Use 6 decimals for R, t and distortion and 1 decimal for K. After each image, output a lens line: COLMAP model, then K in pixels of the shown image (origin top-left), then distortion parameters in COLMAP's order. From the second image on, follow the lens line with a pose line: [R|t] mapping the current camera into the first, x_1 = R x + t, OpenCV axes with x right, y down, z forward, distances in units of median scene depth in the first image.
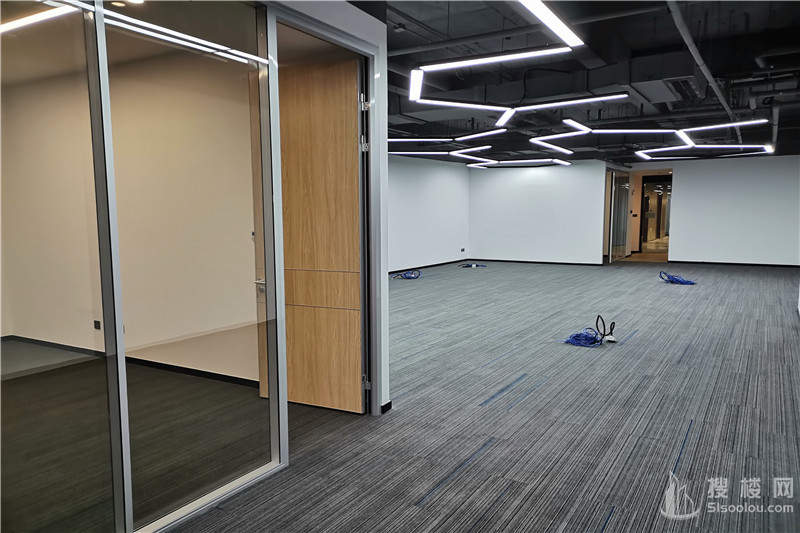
lens RADIAL K [[593.1, 0, 405.5], [0, 593.1, 269.7], [0, 0, 1]] dist [-0.000961, 0.091295]
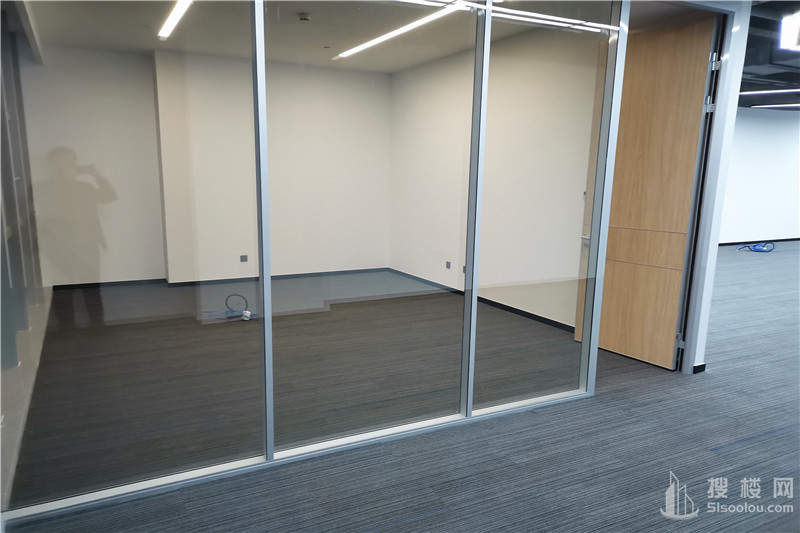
lens RADIAL K [[593.1, 0, 405.5], [0, 593.1, 269.7], [0, 0, 1]] dist [-0.000961, 0.091295]
pose [[0.856482, 0.123114, -0.501280, 0.030093], [-0.086621, 0.991649, 0.095547, 0.011124], [0.508857, -0.038413, 0.859994, -0.131240]]
